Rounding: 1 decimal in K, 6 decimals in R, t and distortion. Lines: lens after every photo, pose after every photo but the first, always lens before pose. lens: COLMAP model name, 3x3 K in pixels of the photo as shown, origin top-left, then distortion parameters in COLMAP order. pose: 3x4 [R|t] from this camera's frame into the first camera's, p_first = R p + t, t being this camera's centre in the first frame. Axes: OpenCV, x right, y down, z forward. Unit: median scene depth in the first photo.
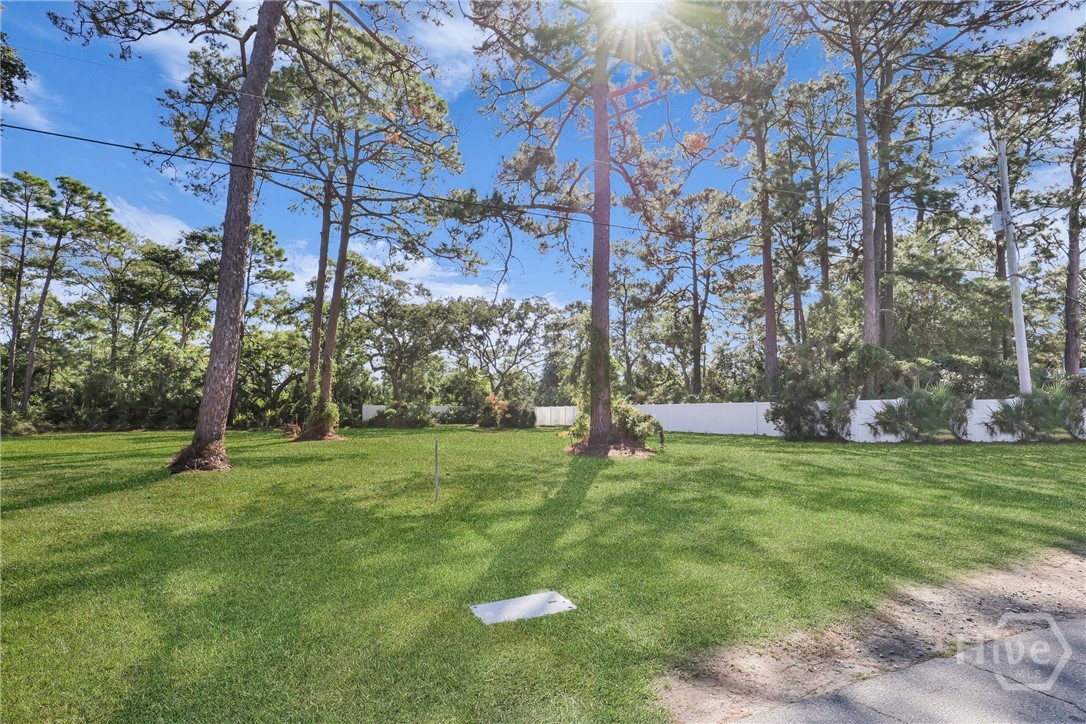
lens RADIAL K [[490.2, 0, 545.7], [0, 490.2, 365.4], [0, 0, 1]] dist [-0.001054, 0.000397]
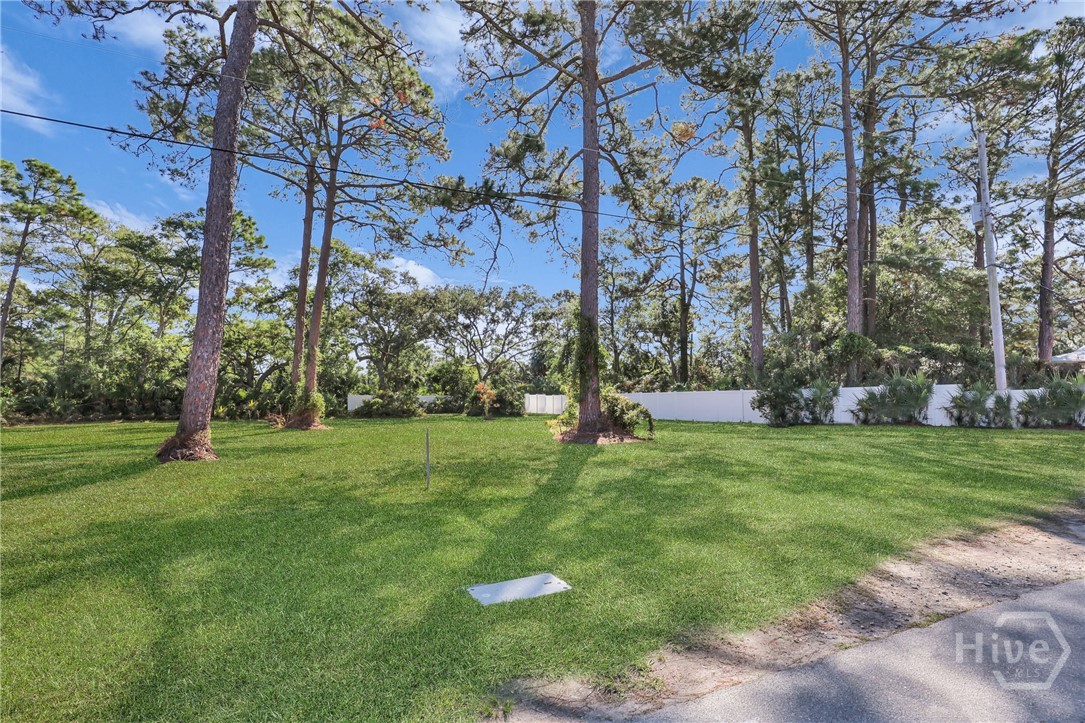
lens RADIAL K [[492.8, 0, 546.4], [0, 492.8, 362.6], [0, 0, 1]] dist [0.001392, -0.000099]
pose [[0.999596, -0.002907, 0.028287, -0.003141], [0.002444, 0.999863, 0.016400, 0.000420], [-0.028331, -0.016324, 0.999465, -0.004540]]
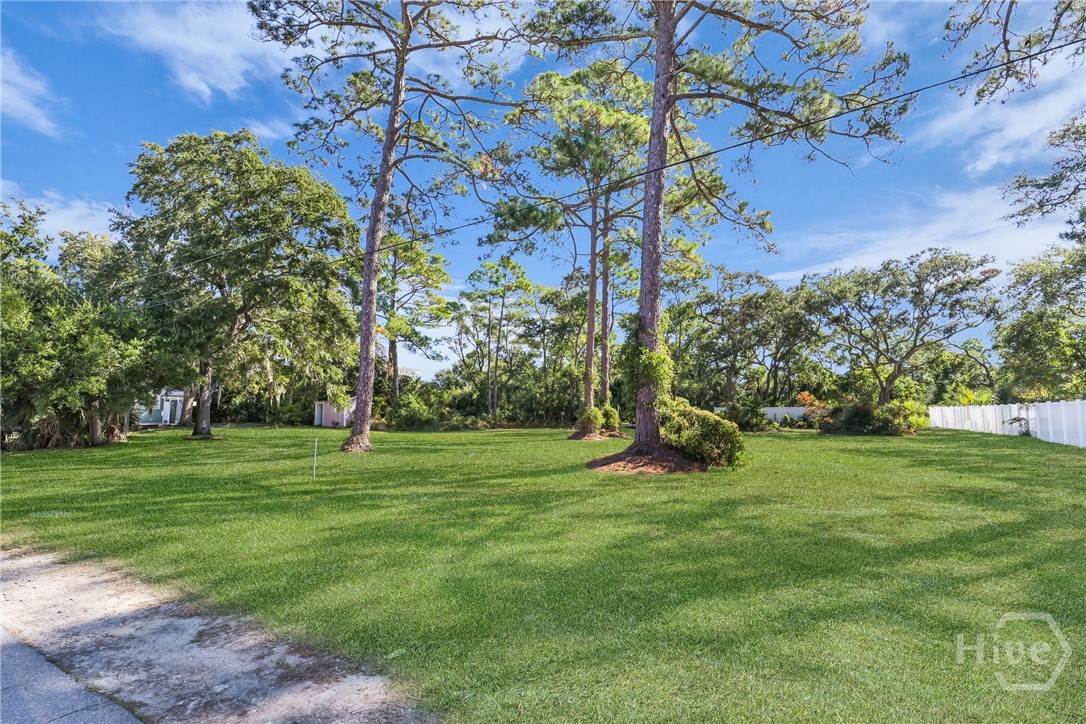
lens RADIAL K [[512.9, 0, 541.9], [0, 512.9, 365.5], [0, 0, 1]] dist [0.002804, -0.000152]
pose [[0.583256, -0.078337, -0.808502, 0.573809], [0.080810, 0.995997, -0.038207, 0.021642], [0.808258, -0.043050, 0.587252, 0.273591]]
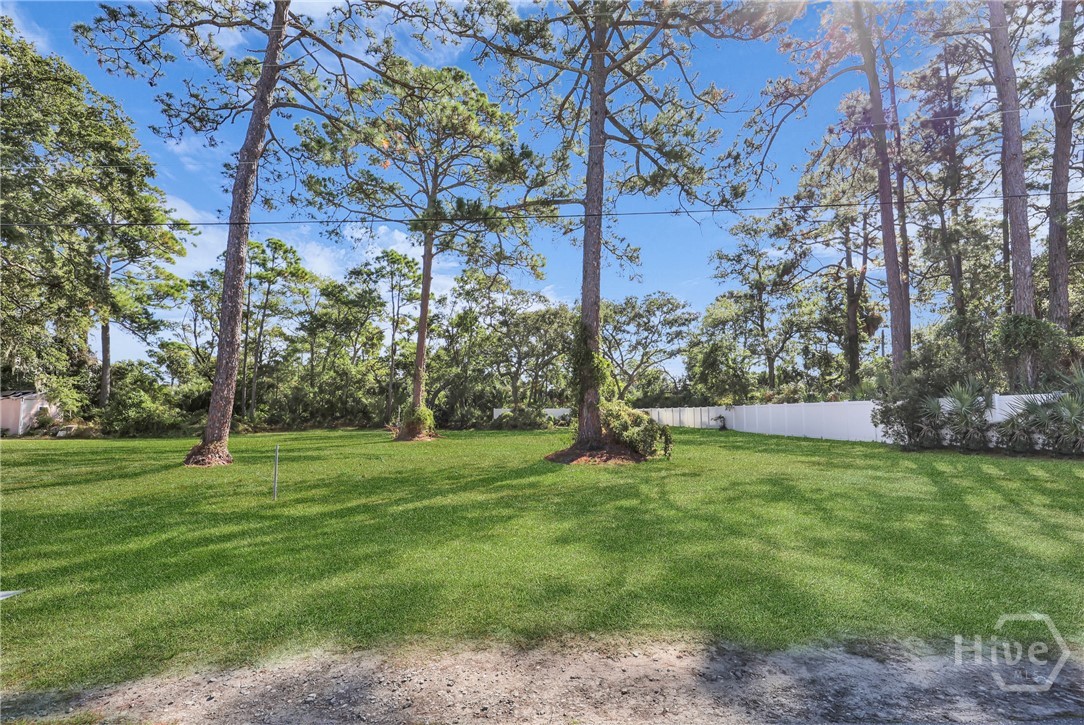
lens RADIAL K [[489.8, 0, 540.6], [0, 489.8, 364.0], [0, 0, 1]] dist [-0.000033, 0.000407]
pose [[0.923588, -0.045968, -0.380620, 0.306568], [0.044140, 0.998934, -0.013535, 0.005841], [0.380836, -0.004300, 0.924632, 0.090675]]
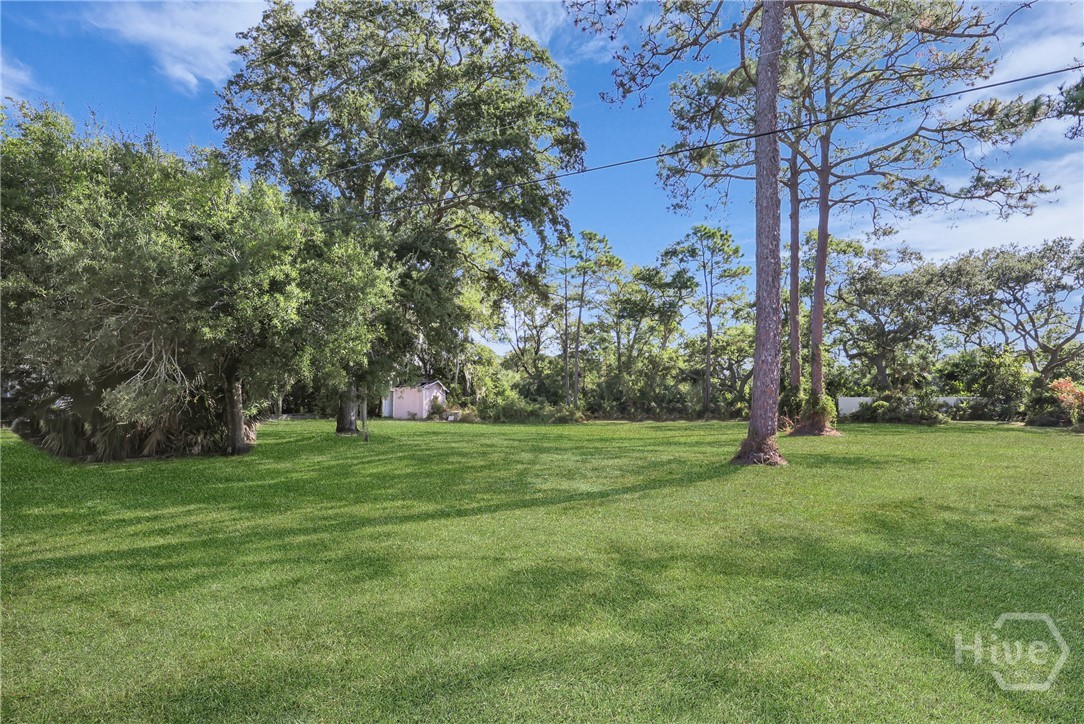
lens RADIAL K [[489.8, 0, 540.6], [0, 489.8, 363.5], [0, 0, 1]] dist [-0.000033, 0.000407]
pose [[0.660058, -0.062734, -0.748590, -0.129107], [0.071243, 0.997243, -0.020755, -0.000938], [0.747829, -0.039632, 0.662708, 0.009277]]
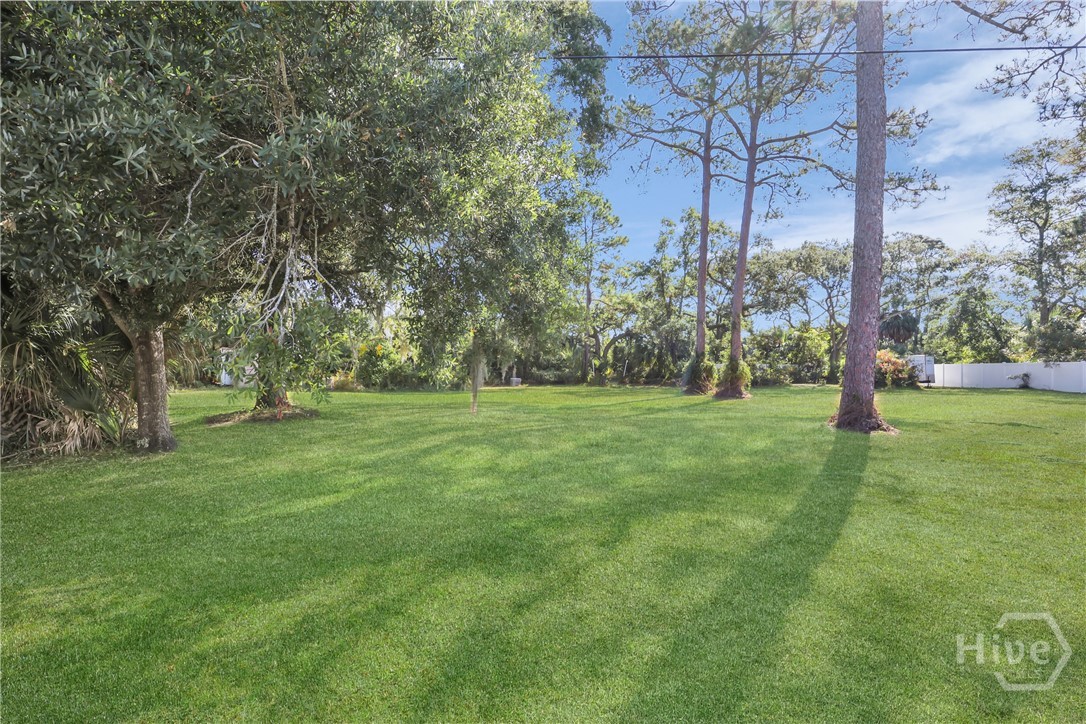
lens RADIAL K [[490.7, 0, 541.6], [0, 490.7, 363.6], [0, 0, 1]] dist [-0.000033, 0.000407]
pose [[0.890423, -0.004939, -0.455107, -0.439645], [0.041254, 0.996701, 0.069898, -0.005411], [0.453261, -0.081014, 0.887689, -0.066961]]
